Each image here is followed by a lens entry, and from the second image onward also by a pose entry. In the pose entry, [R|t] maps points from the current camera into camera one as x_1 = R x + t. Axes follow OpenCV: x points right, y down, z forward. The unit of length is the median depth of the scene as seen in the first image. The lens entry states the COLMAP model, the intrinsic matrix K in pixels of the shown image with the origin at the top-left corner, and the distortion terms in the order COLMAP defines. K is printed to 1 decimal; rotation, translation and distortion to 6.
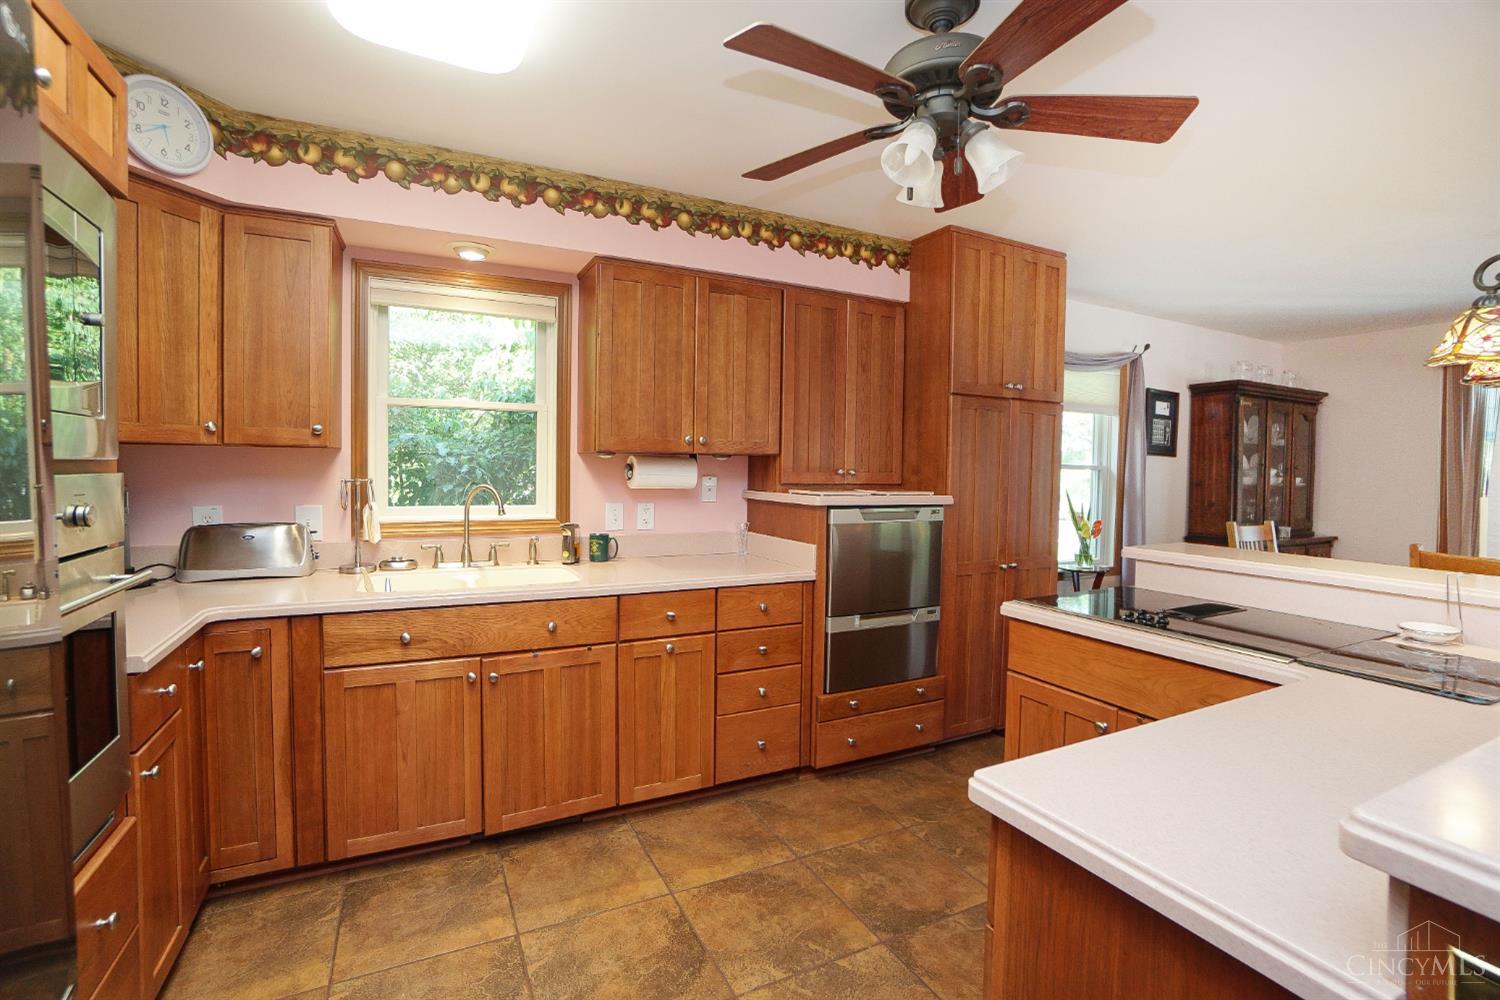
lens RADIAL K [[689.5, 0, 744.1], [0, 689.5, 490.5], [0, 0, 1]] dist [-0.046617, 0.000492]
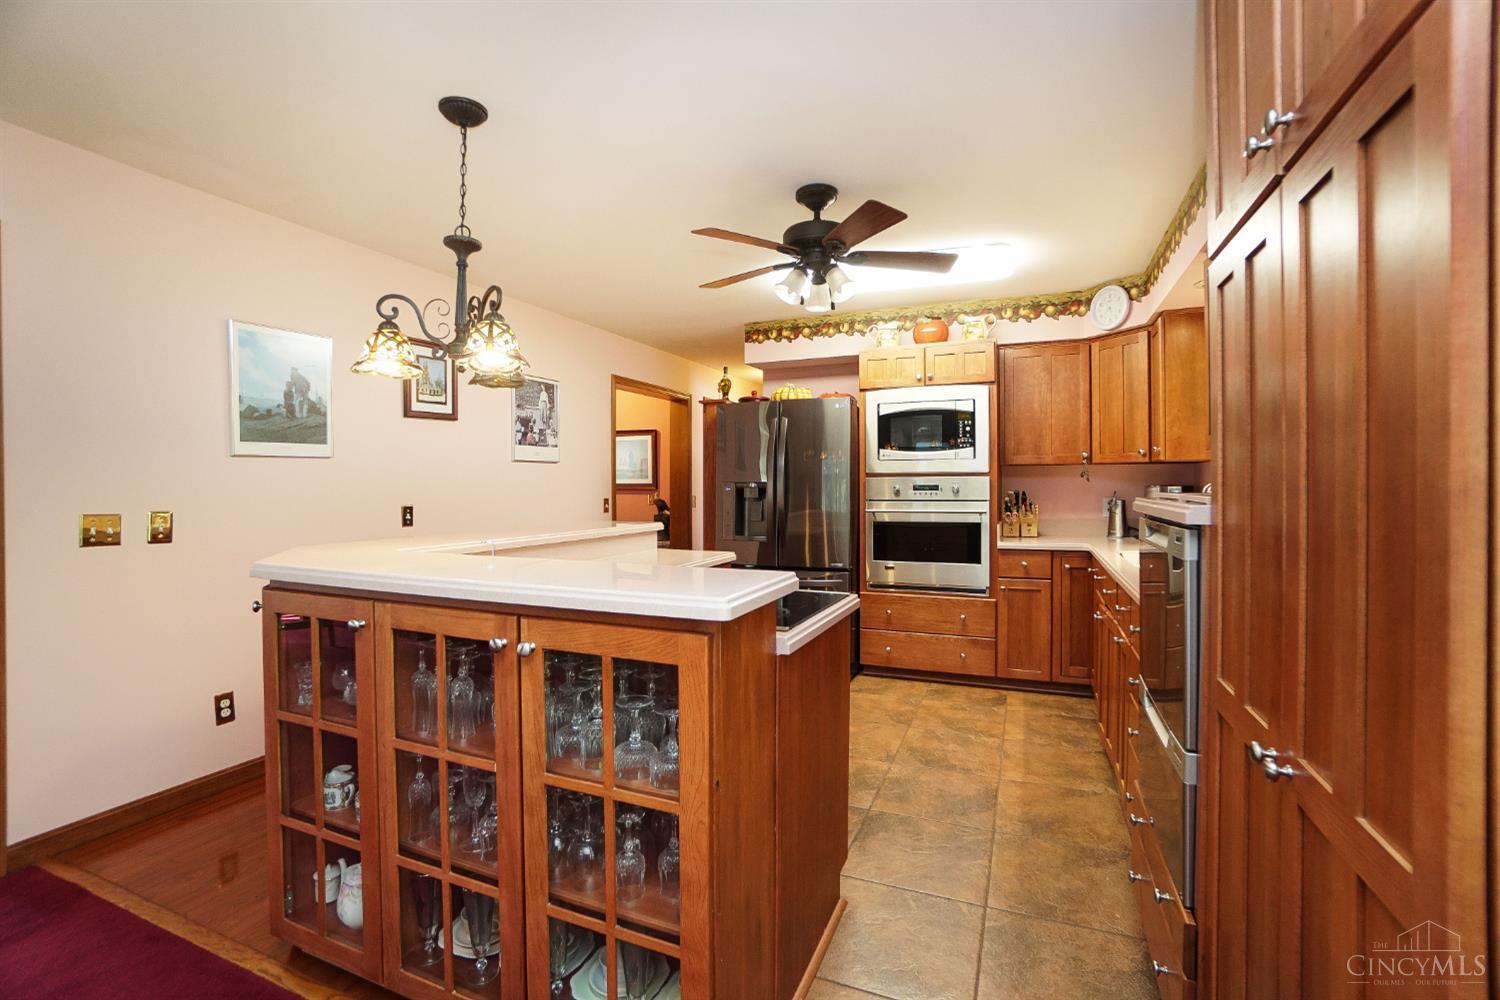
lens RADIAL K [[689.5, 0, 744.1], [0, 689.5, 490.5], [0, 0, 1]] dist [-0.046617, 0.000492]
pose [[-0.759432, -0.013635, -0.650443, 1.095742], [-0.058730, 0.997135, 0.047668, -0.010680], [0.647930, 0.074401, -0.758058, 1.550641]]
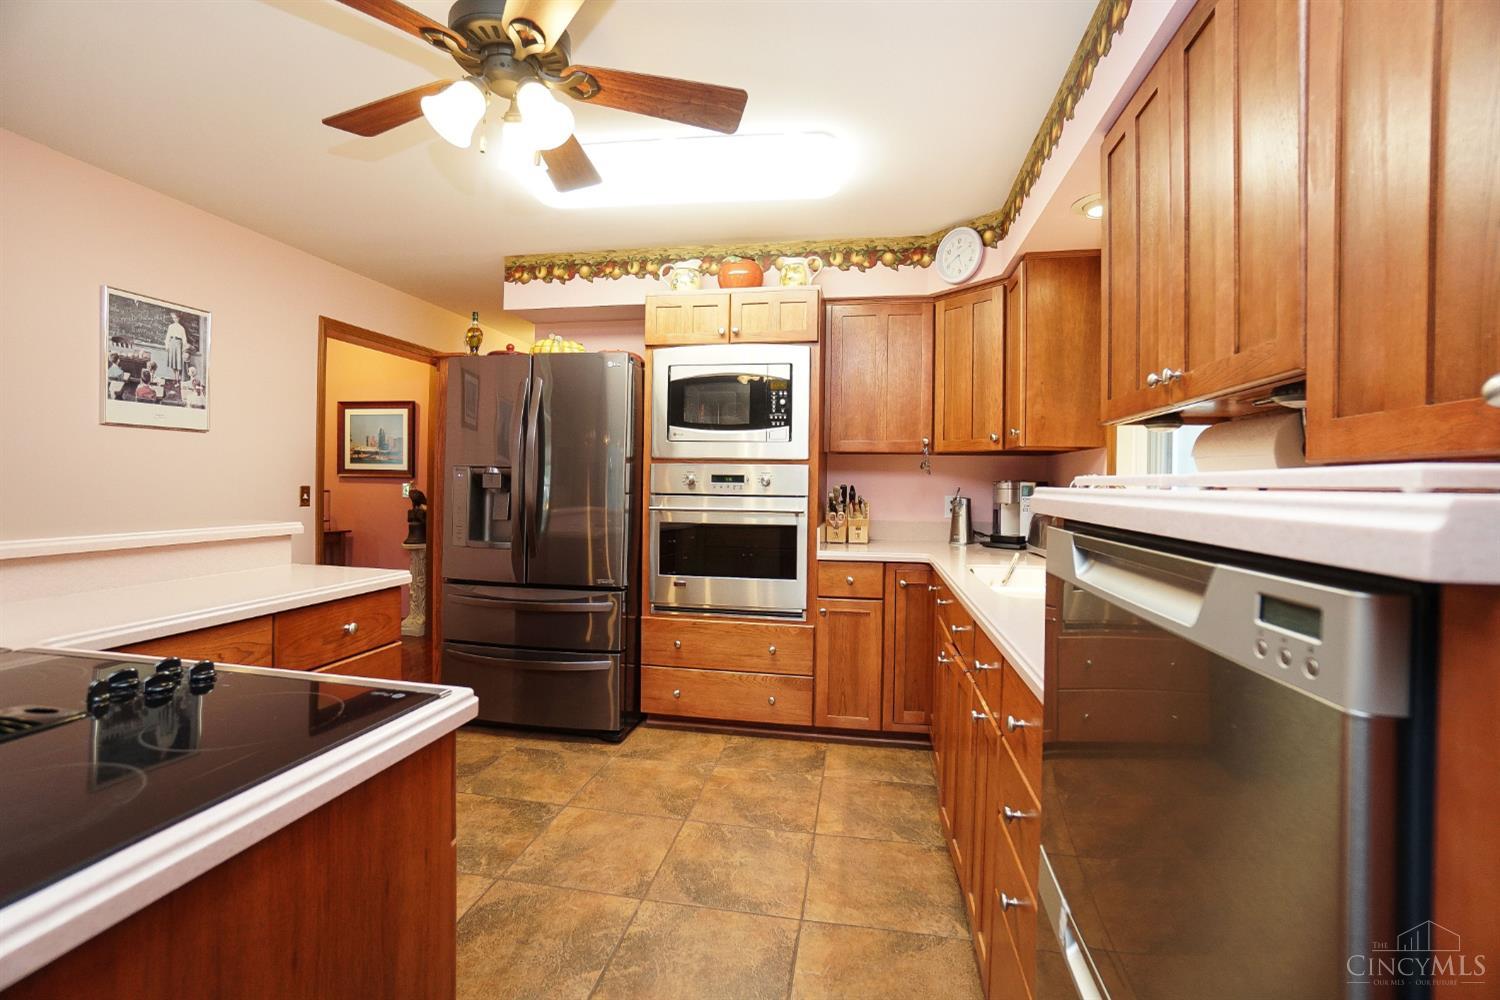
lens RADIAL K [[676.8, 0, 748.1], [0, 676.8, 485.4], [0, 0, 1]] dist [-0.046307, 0.000088]
pose [[-0.600764, -0.030001, -0.798863, 0.599685], [-0.085493, 0.995976, 0.026890, 0.014935], [0.794842, 0.084452, -0.600912, 1.326970]]
